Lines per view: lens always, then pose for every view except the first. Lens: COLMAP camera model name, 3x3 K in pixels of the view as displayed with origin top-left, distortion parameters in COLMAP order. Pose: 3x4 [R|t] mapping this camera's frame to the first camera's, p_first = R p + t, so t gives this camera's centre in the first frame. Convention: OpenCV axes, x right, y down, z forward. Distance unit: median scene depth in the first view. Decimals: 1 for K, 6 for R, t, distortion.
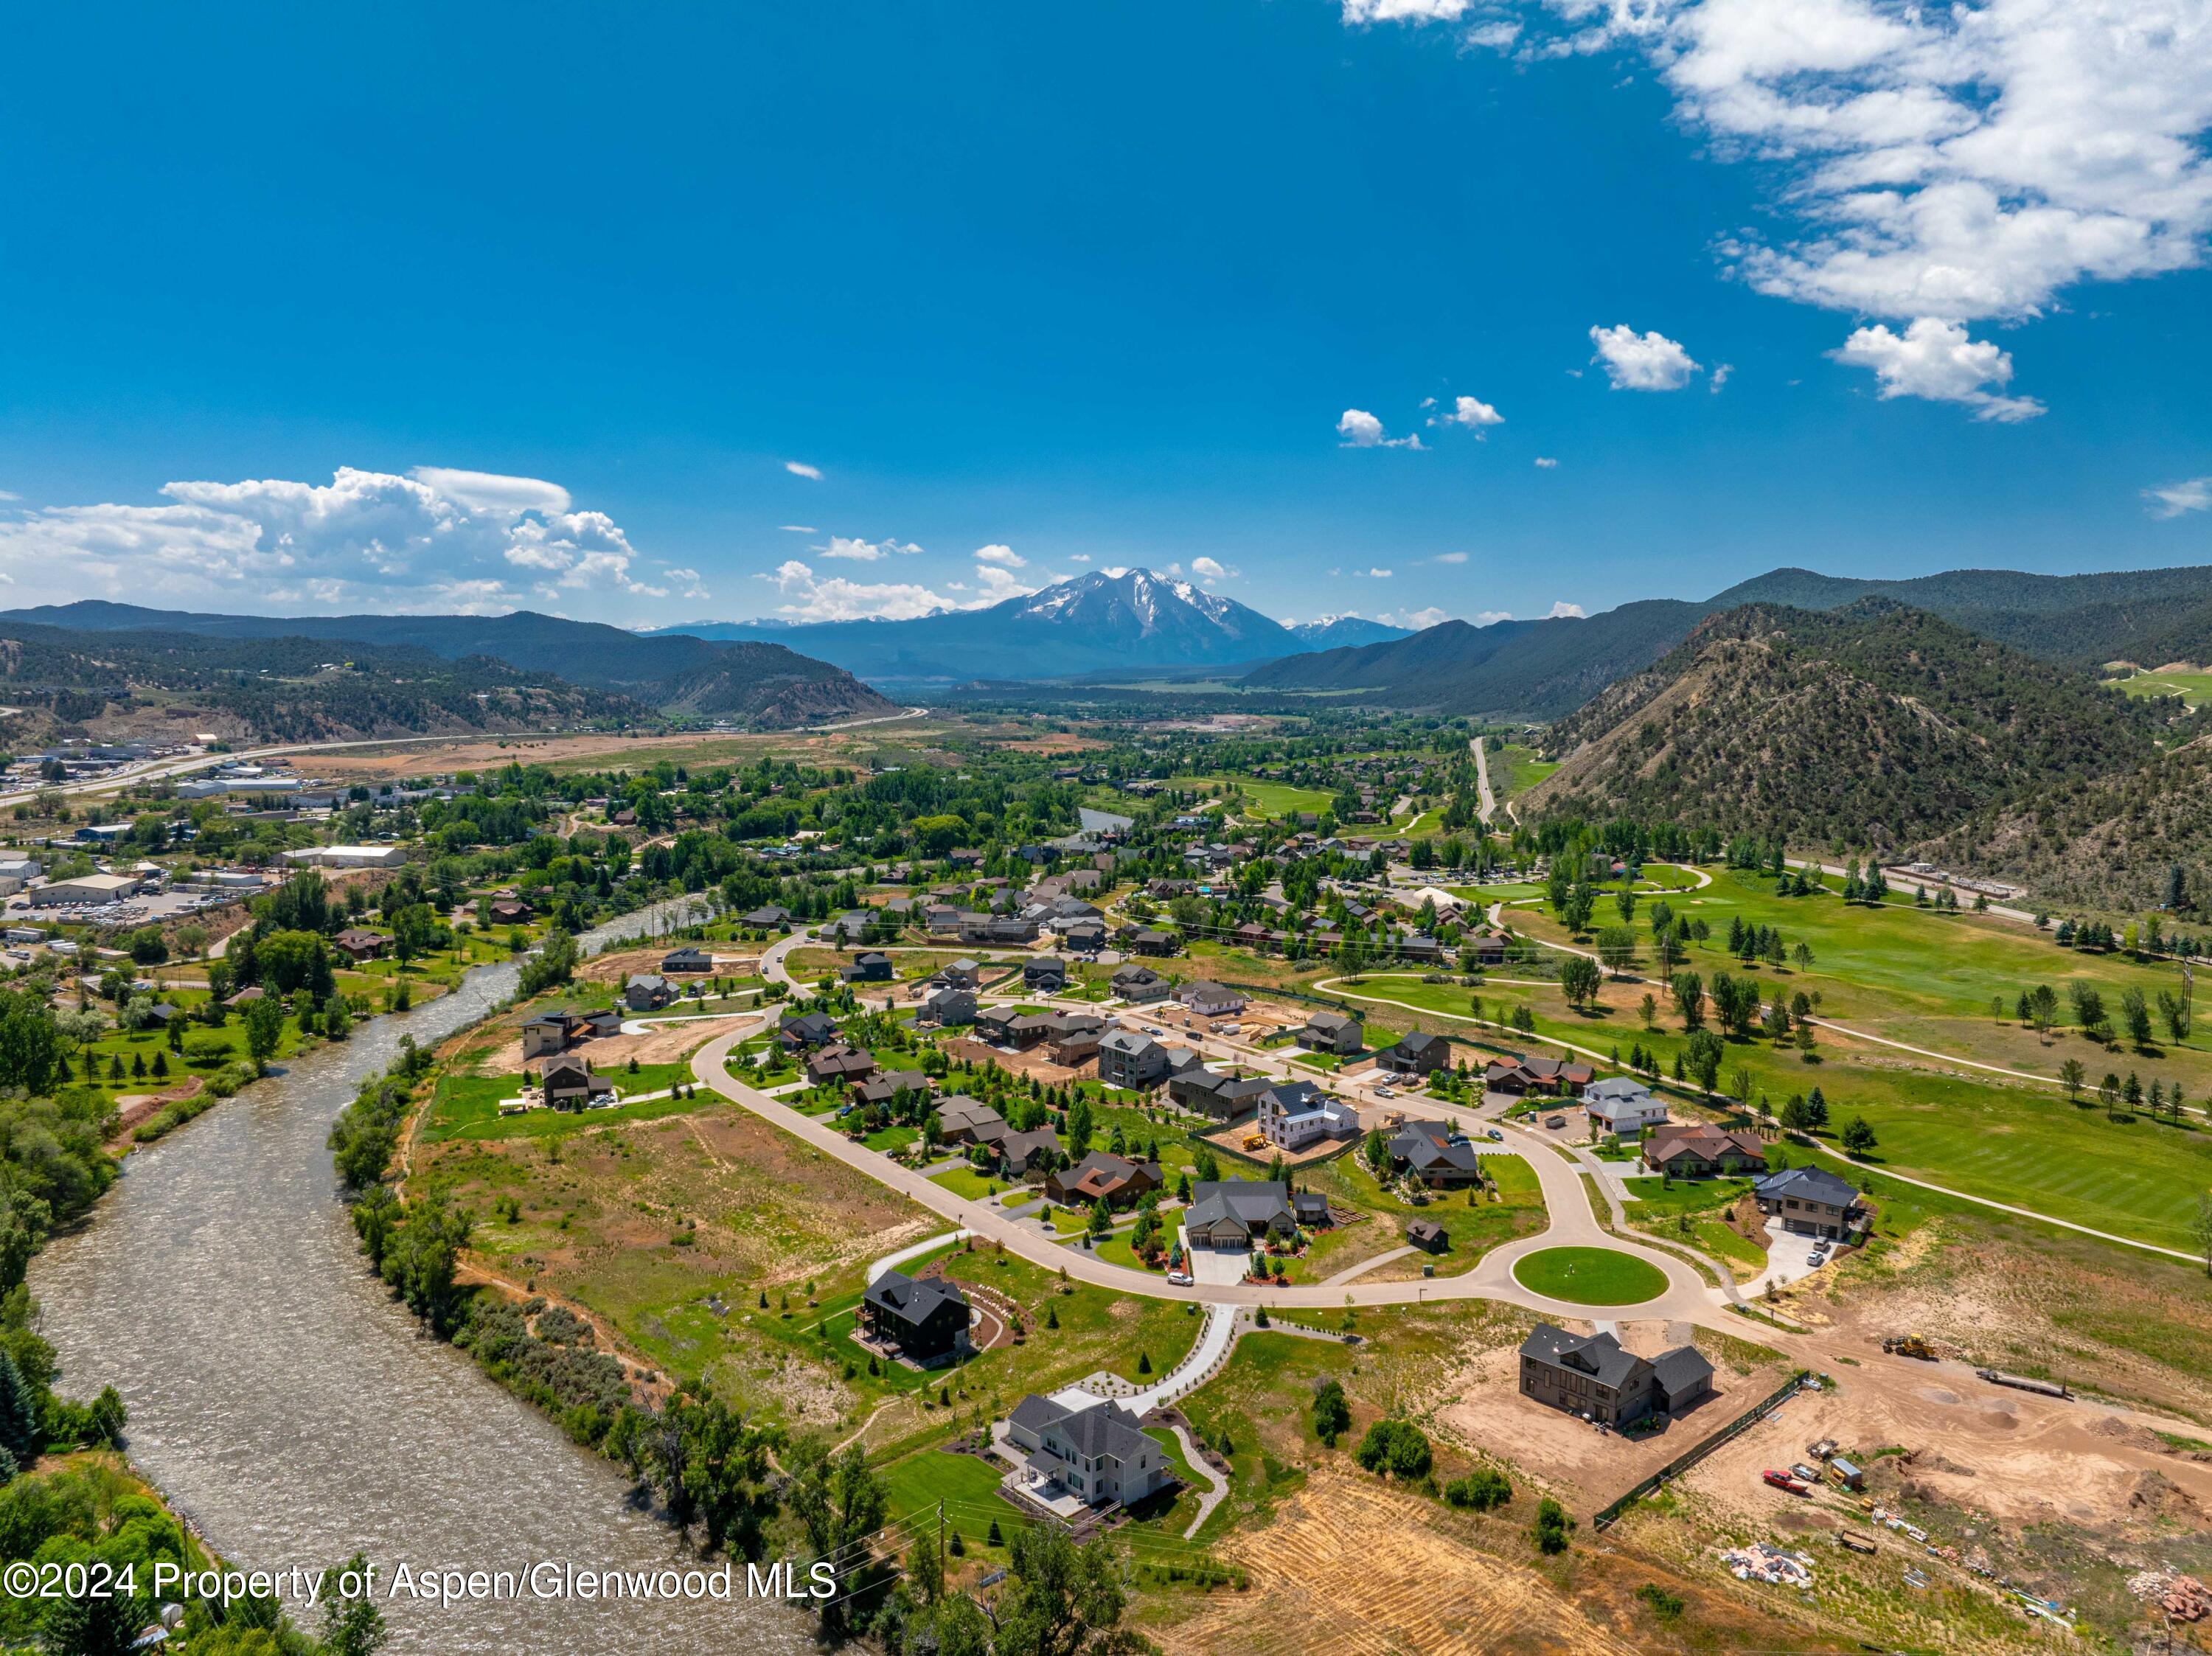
lens RADIAL K [[1613.9, 0, 1096.3], [0, 1613.9, 829.7], [0, 0, 1]] dist [-0.044894, 0.006507]
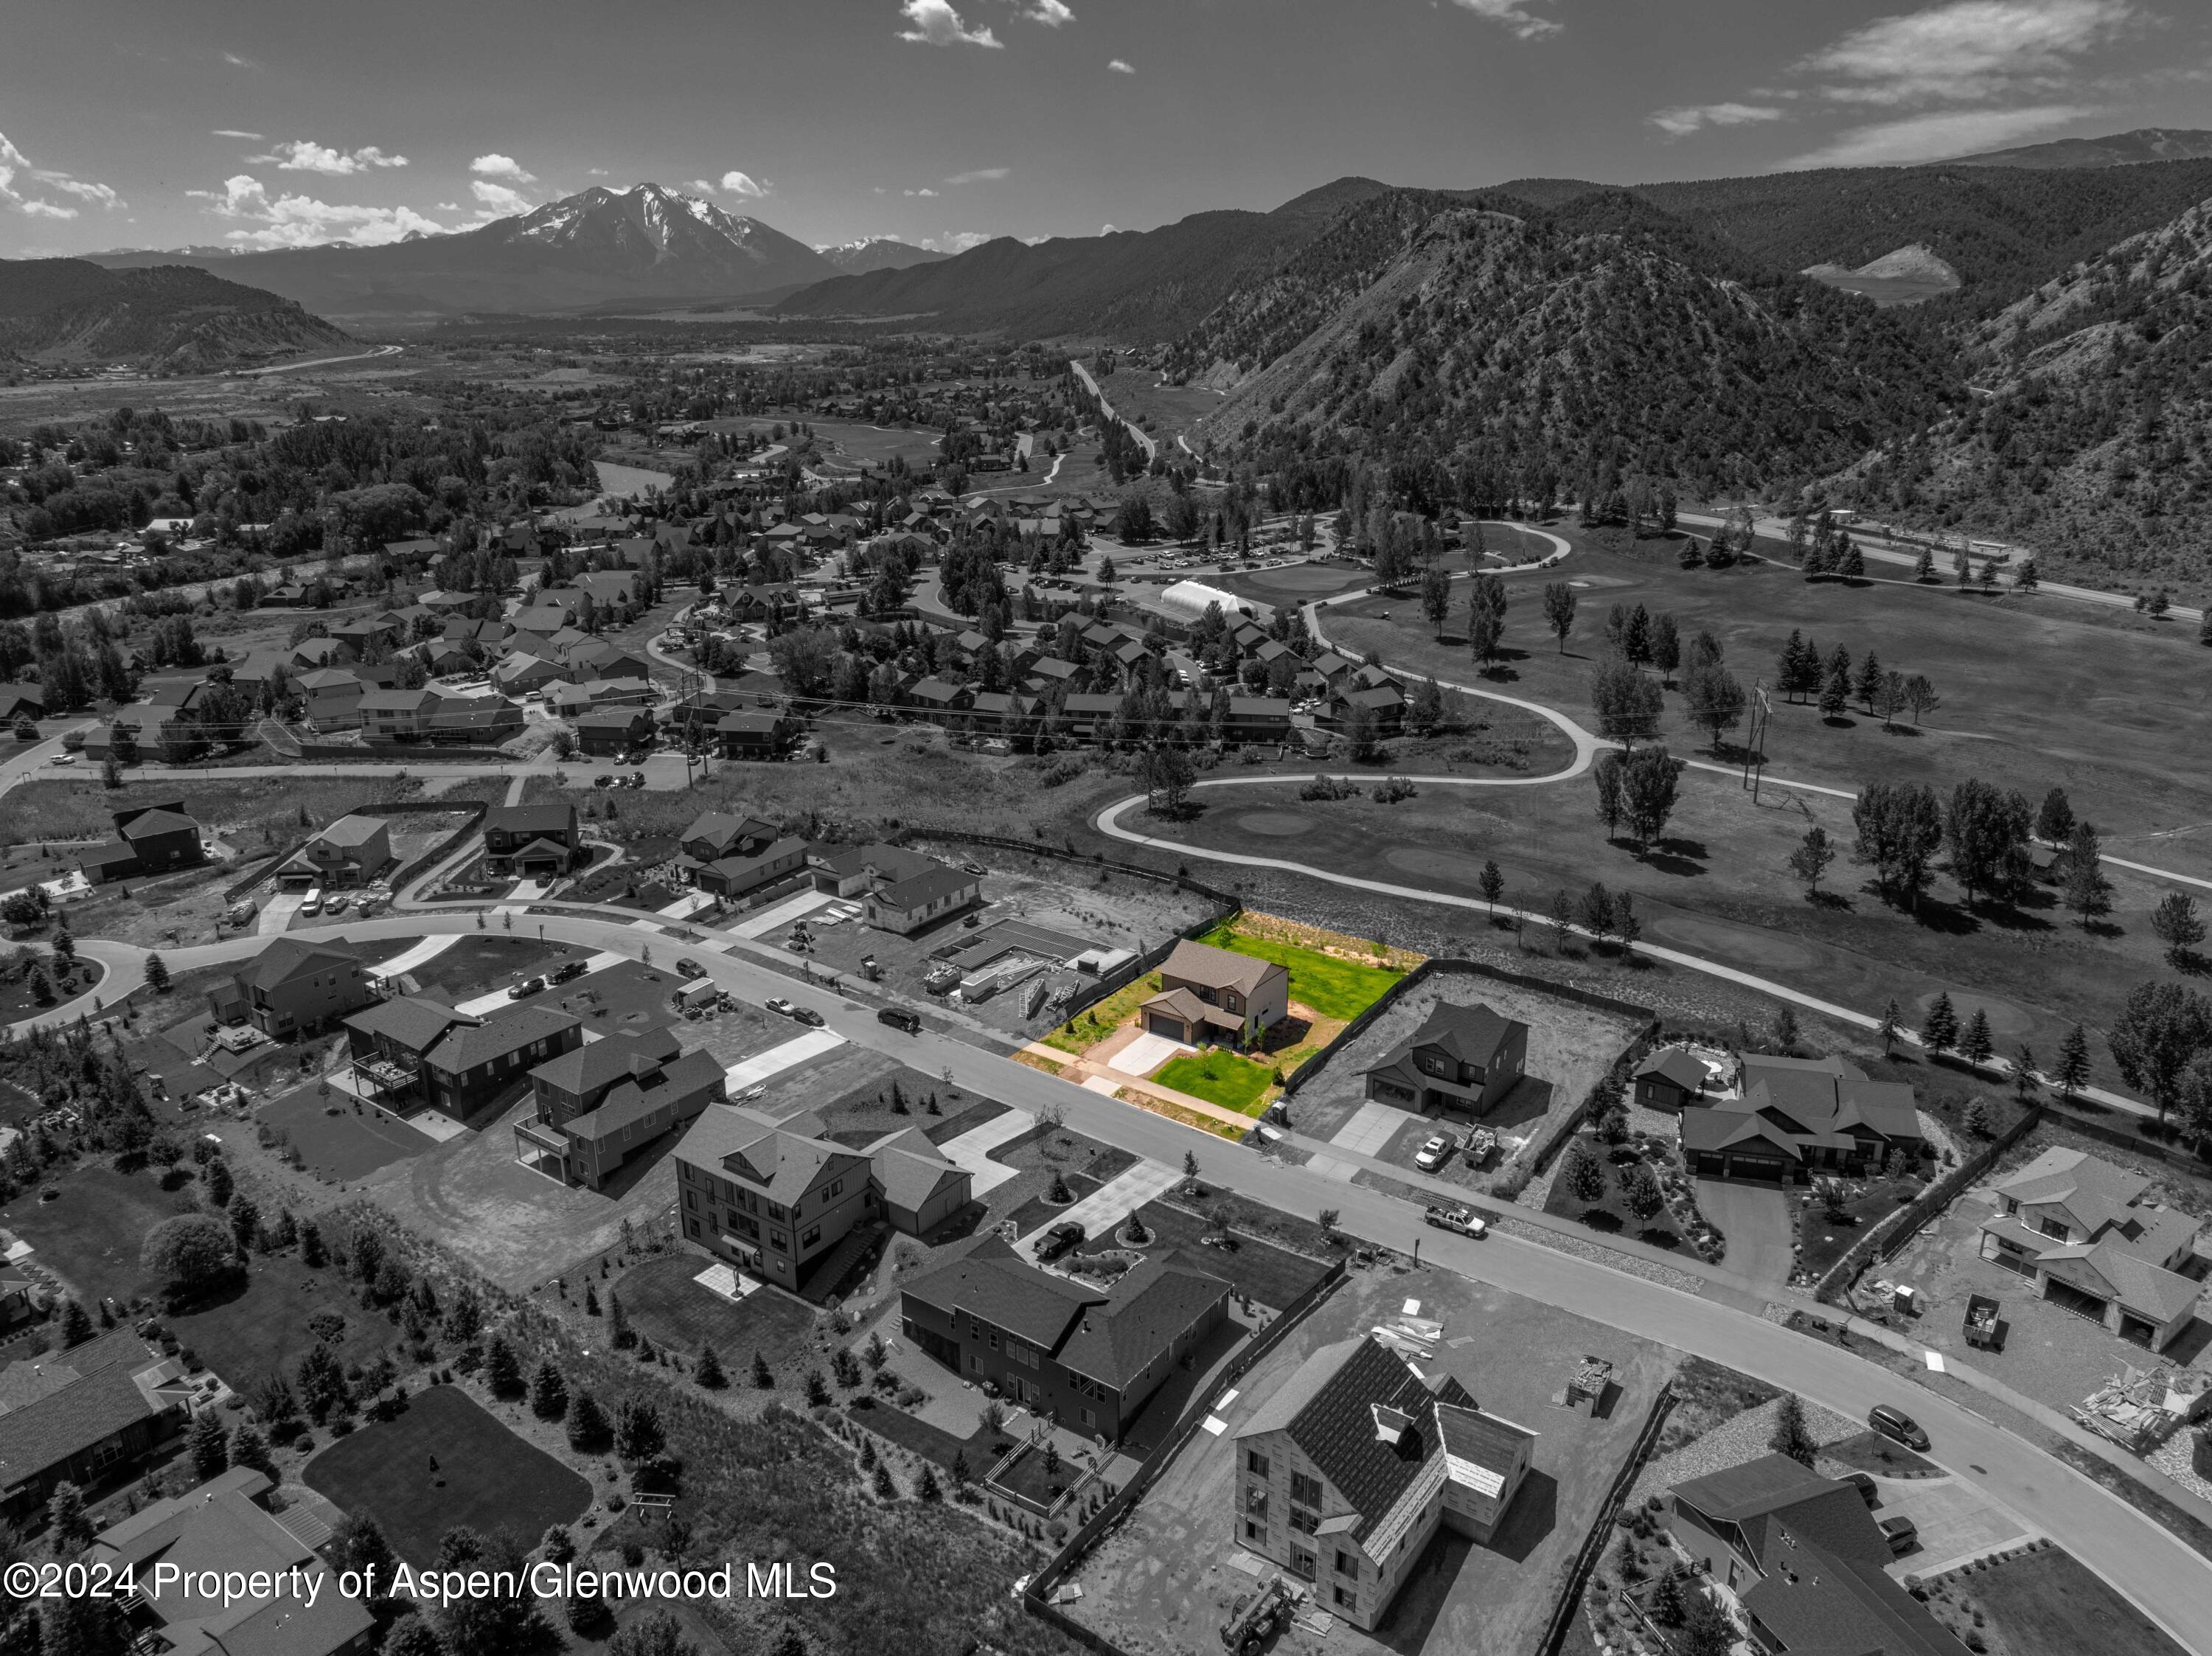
lens RADIAL K [[1613.9, 0, 1107.0], [0, 1613.9, 835.2], [0, 0, 1]] dist [-0.044894, 0.006507]
pose [[0.958912, -0.094792, 0.267400, 0.002330], [0.033535, 0.973794, 0.224946, -0.007154], [-0.281715, -0.206736, 0.936962, 0.320747]]
